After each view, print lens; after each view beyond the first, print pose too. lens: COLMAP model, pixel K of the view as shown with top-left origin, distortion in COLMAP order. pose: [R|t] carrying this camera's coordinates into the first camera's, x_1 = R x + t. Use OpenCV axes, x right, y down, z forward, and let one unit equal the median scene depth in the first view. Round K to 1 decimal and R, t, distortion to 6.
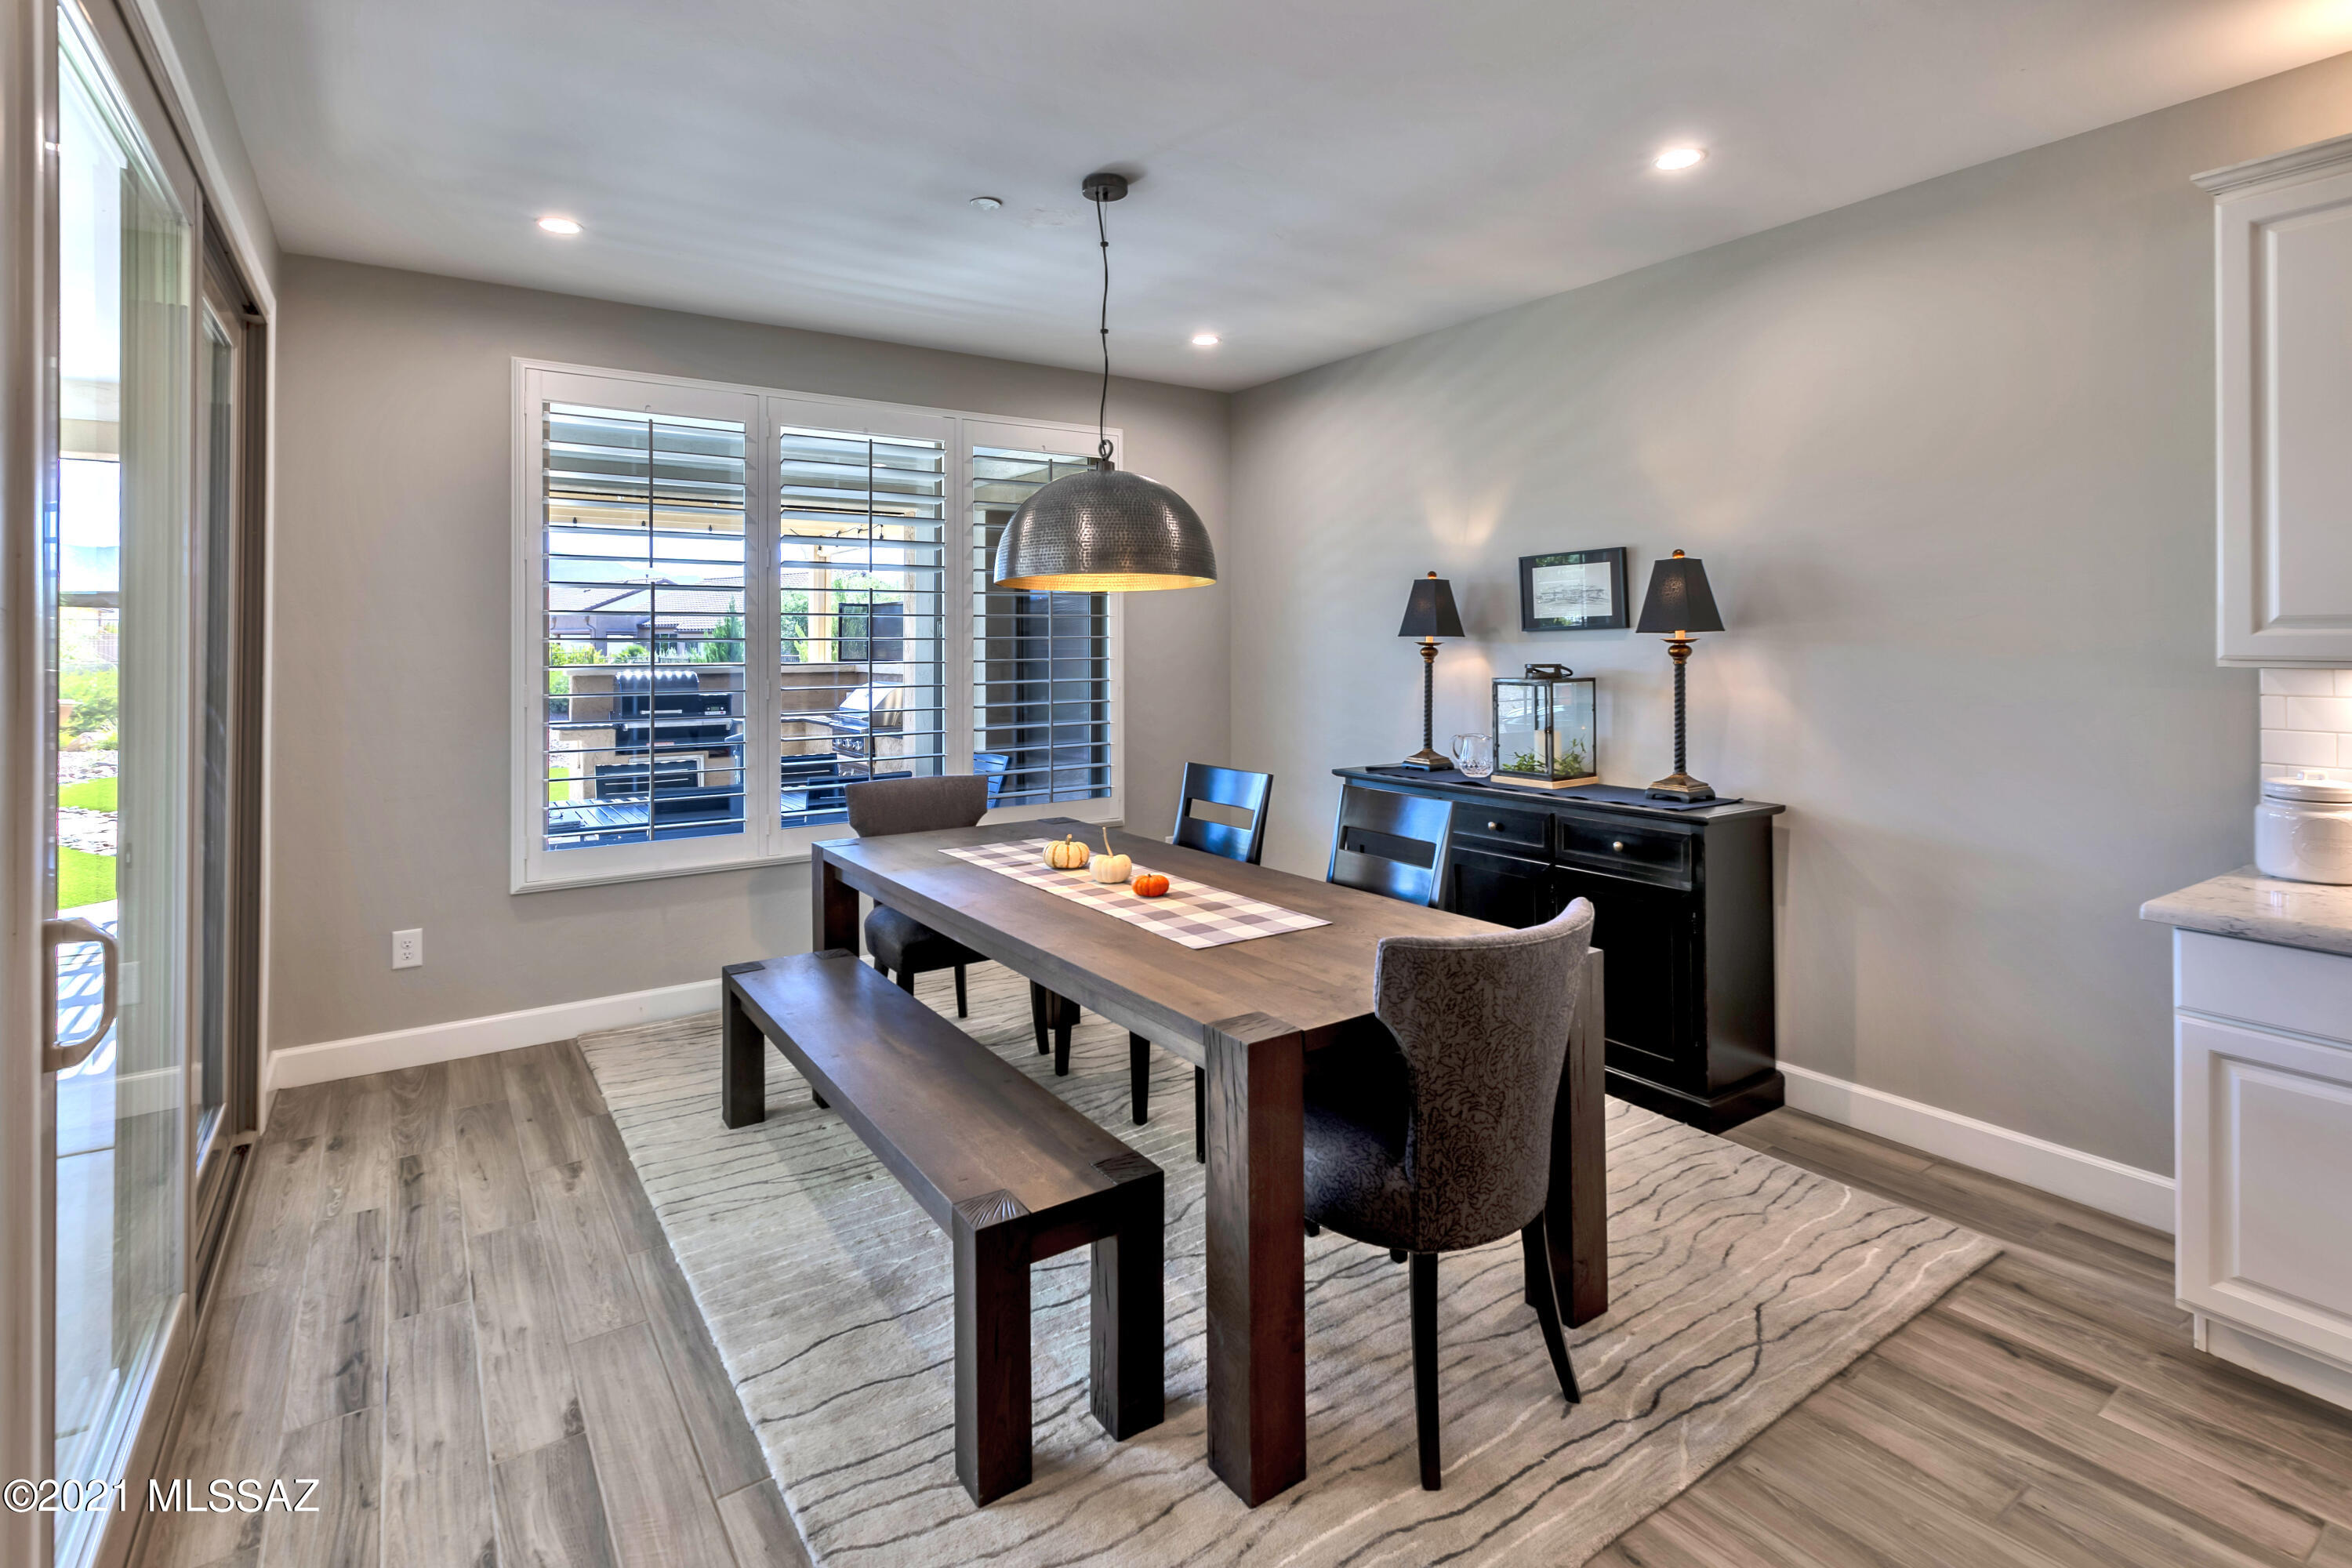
lens RADIAL K [[1110.5, 0, 1087.5], [0, 1110.5, 627.2], [0, 0, 1]] dist [0.007585, -0.000514]
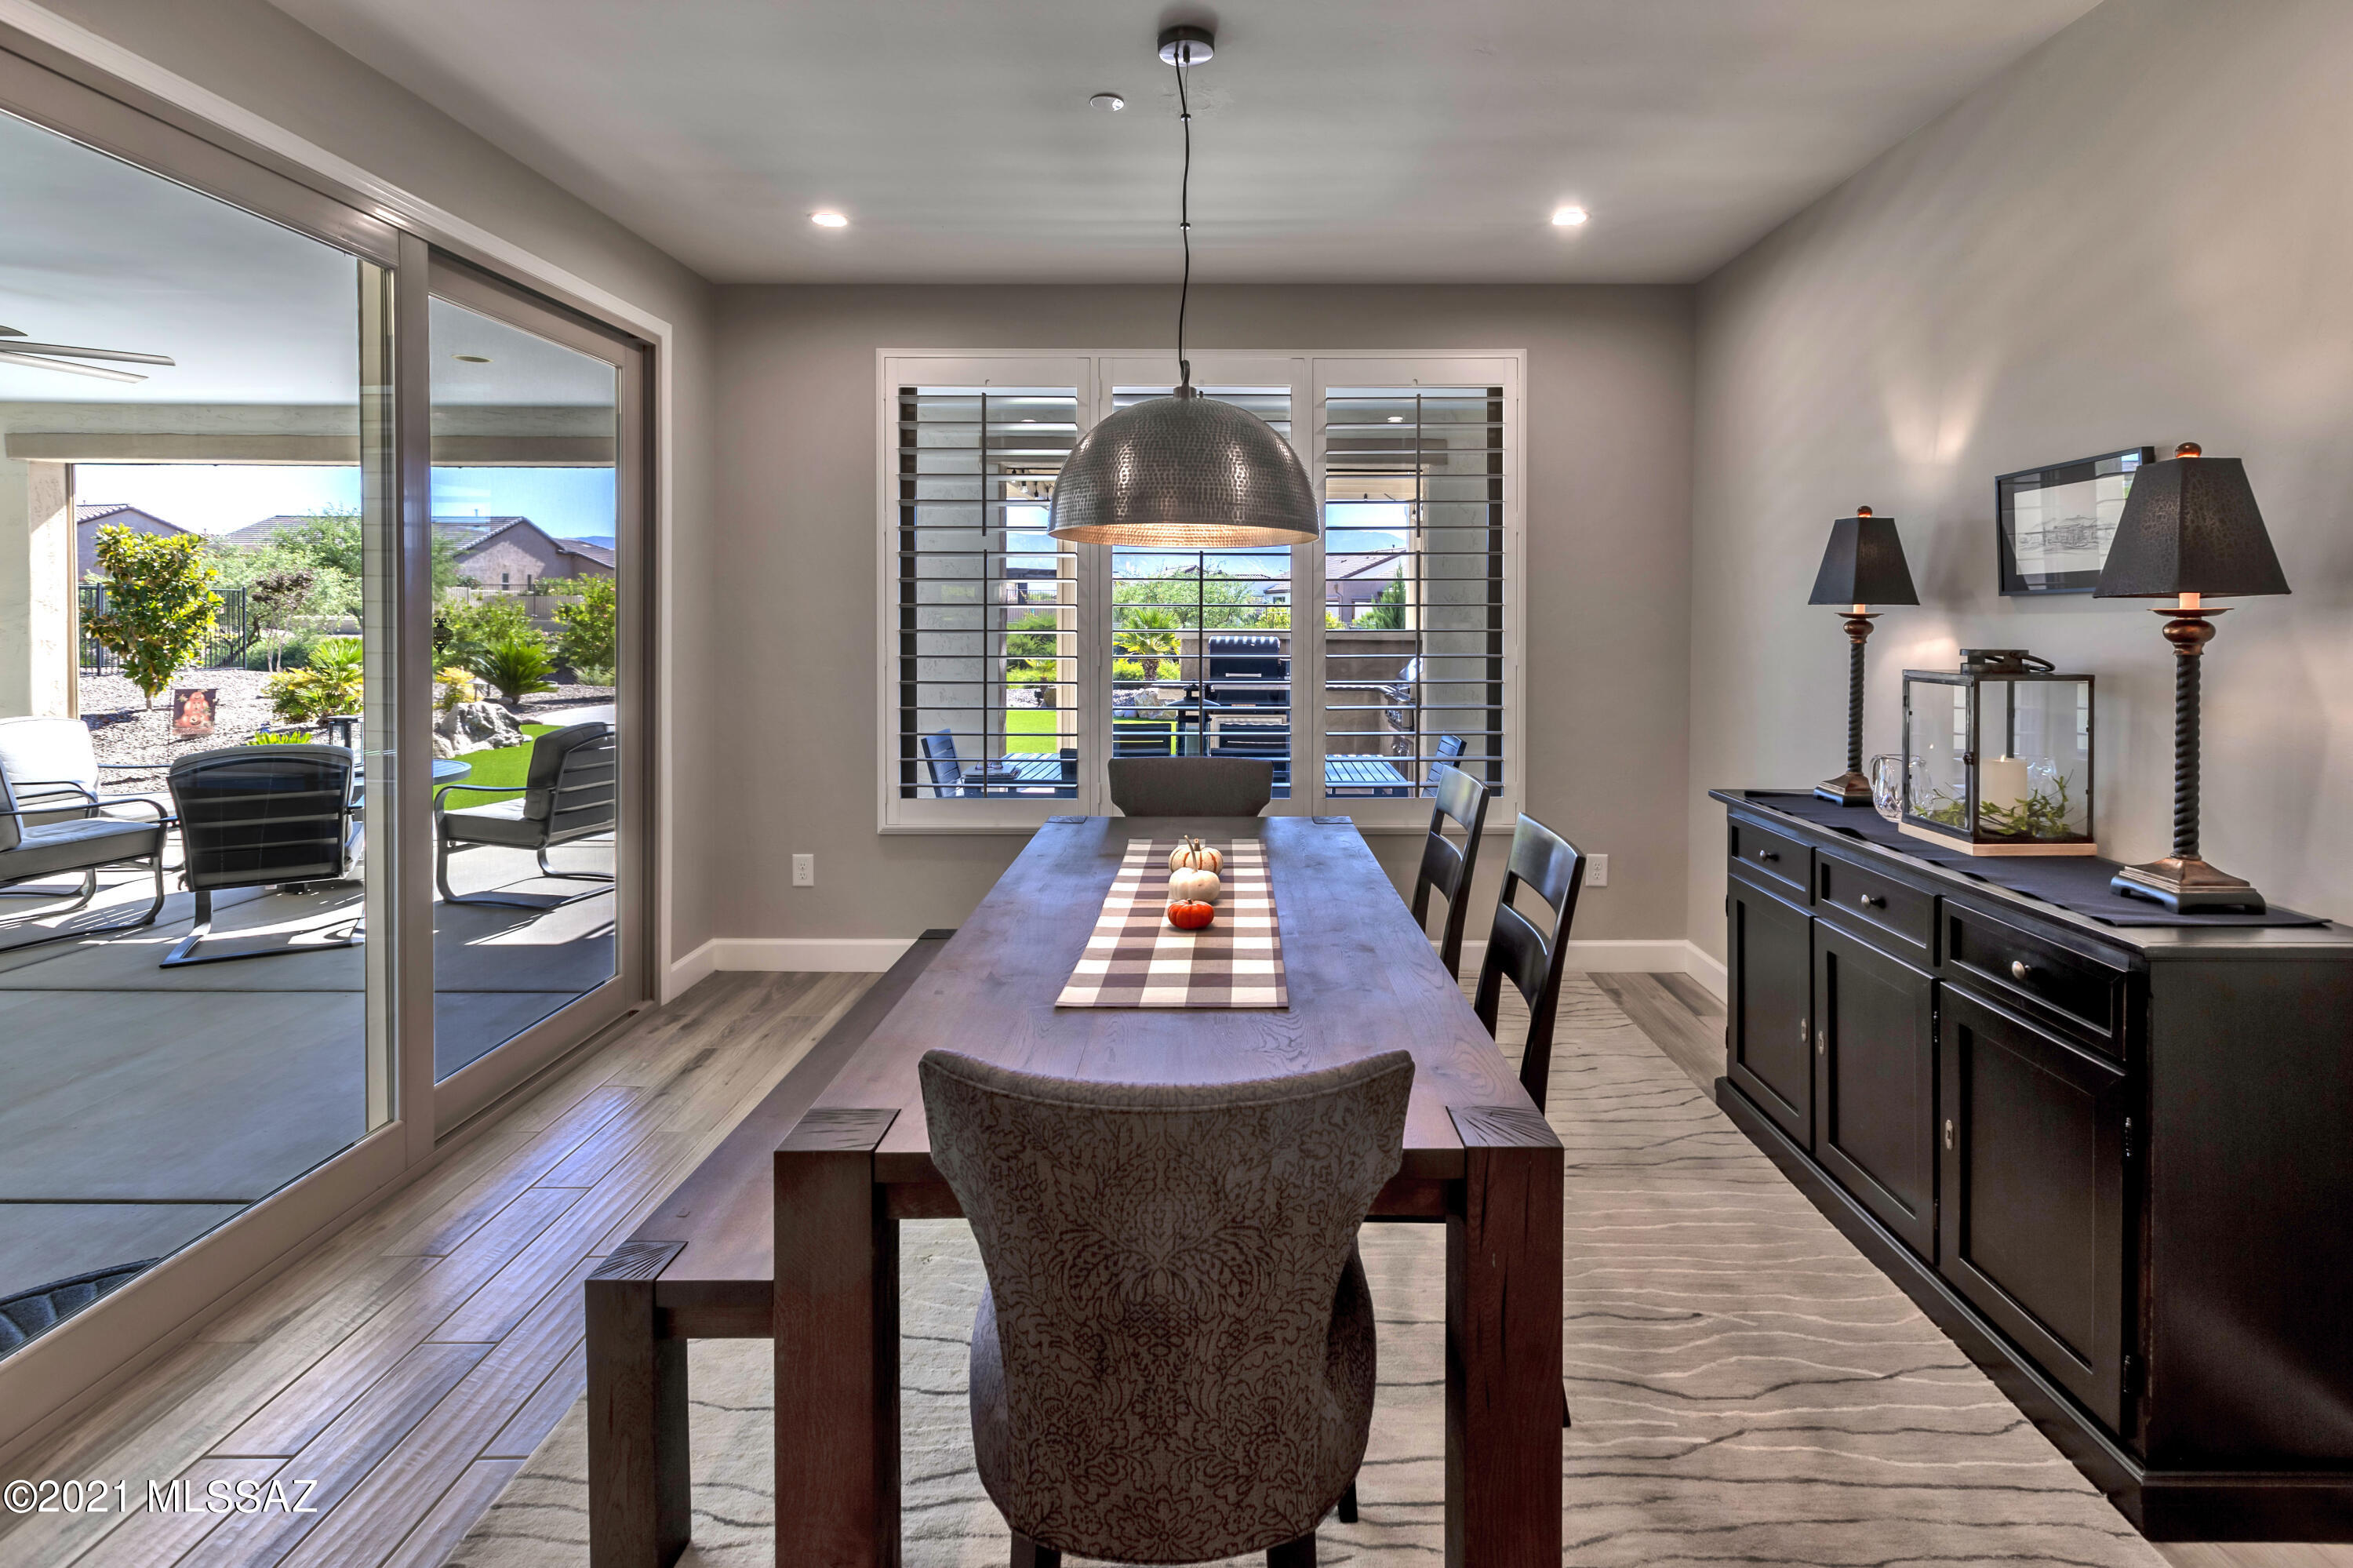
lens RADIAL K [[1111.0, 0, 1197.7], [0, 1111.0, 618.7], [0, 0, 1]] dist [0.007585, -0.000514]
pose [[0.845749, 0.008919, -0.533506, 0.368180], [0.002917, 0.999768, 0.021337, 0.002082], [0.533572, -0.019602, 0.845527, 0.251104]]
